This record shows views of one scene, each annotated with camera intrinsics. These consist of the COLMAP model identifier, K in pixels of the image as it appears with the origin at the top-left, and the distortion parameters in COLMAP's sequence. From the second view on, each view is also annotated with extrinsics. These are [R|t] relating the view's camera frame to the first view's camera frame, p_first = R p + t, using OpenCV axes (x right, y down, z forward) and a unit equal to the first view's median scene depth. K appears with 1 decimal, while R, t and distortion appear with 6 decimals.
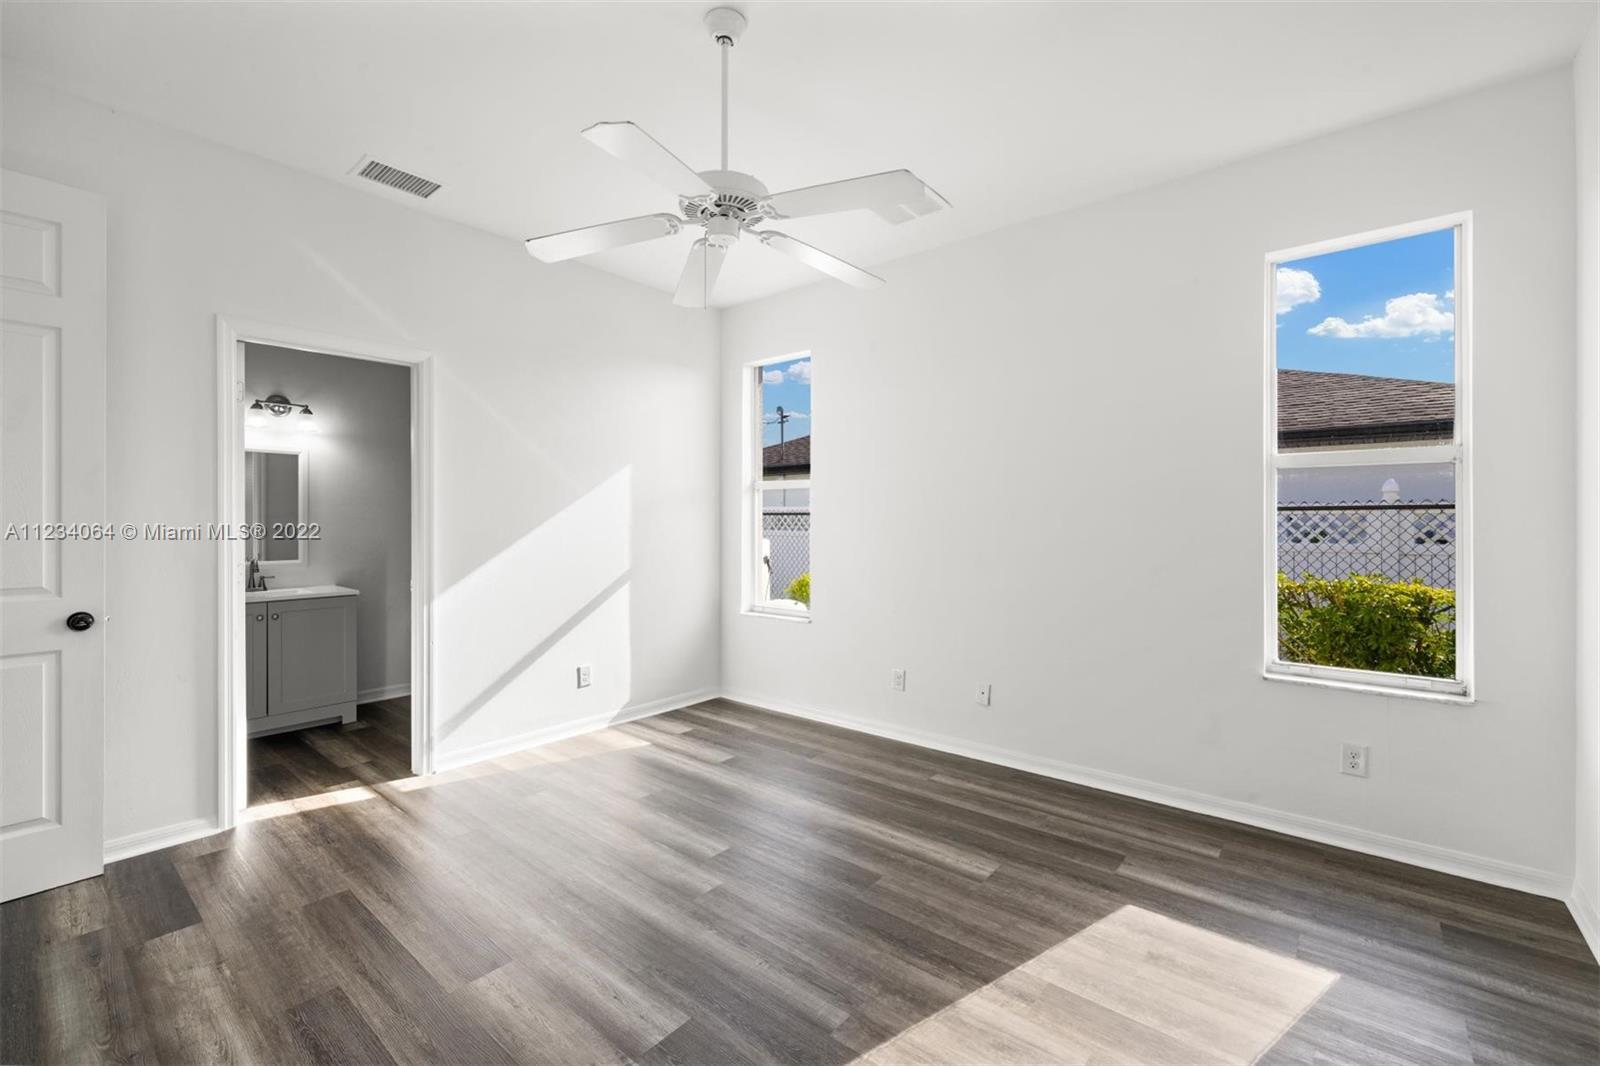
lens RADIAL K [[676.3, 0, 799.8], [0, 676.3, 522.6], [0, 0, 1]] dist [0.000568, 0.000951]
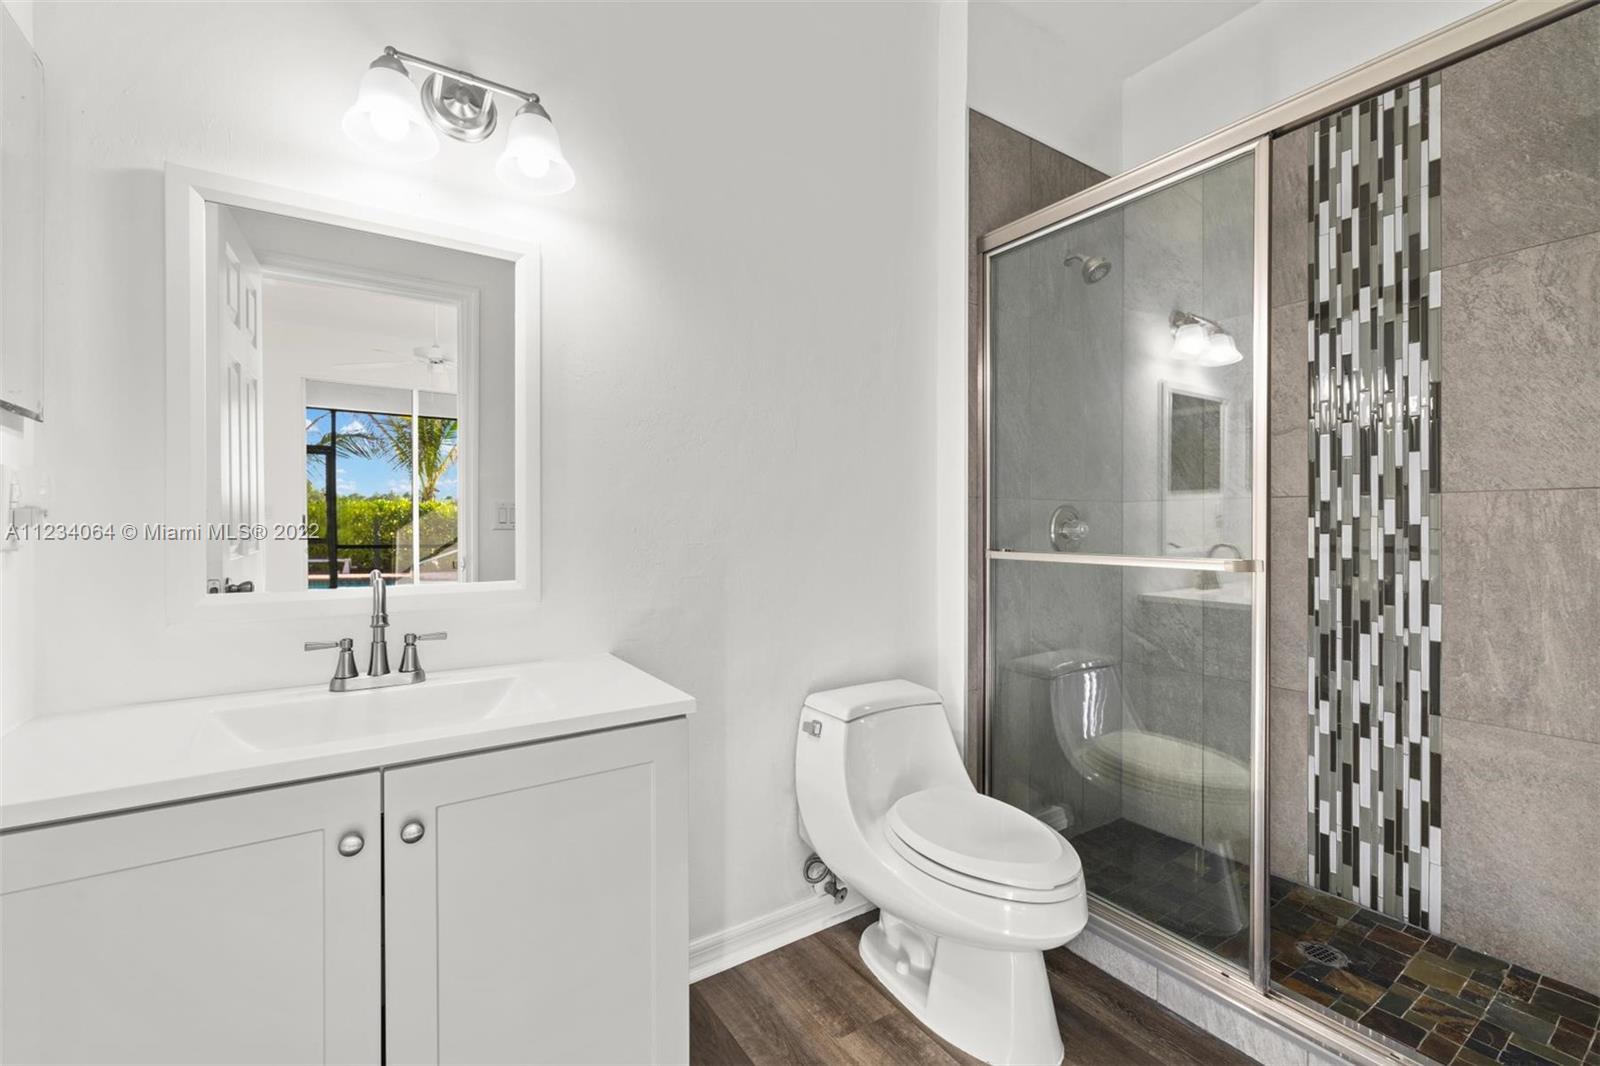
lens RADIAL K [[676.3, 0, 797.5], [0, 676.3, 529.0], [0, 0, 1]] dist [0.000568, 0.000951]
pose [[0.957914, 0.001583, -0.287051, -0.427968], [-0.001719, 0.999998, -0.000221, 0.024605], [0.287050, 0.000705, 0.957915, 0.601612]]
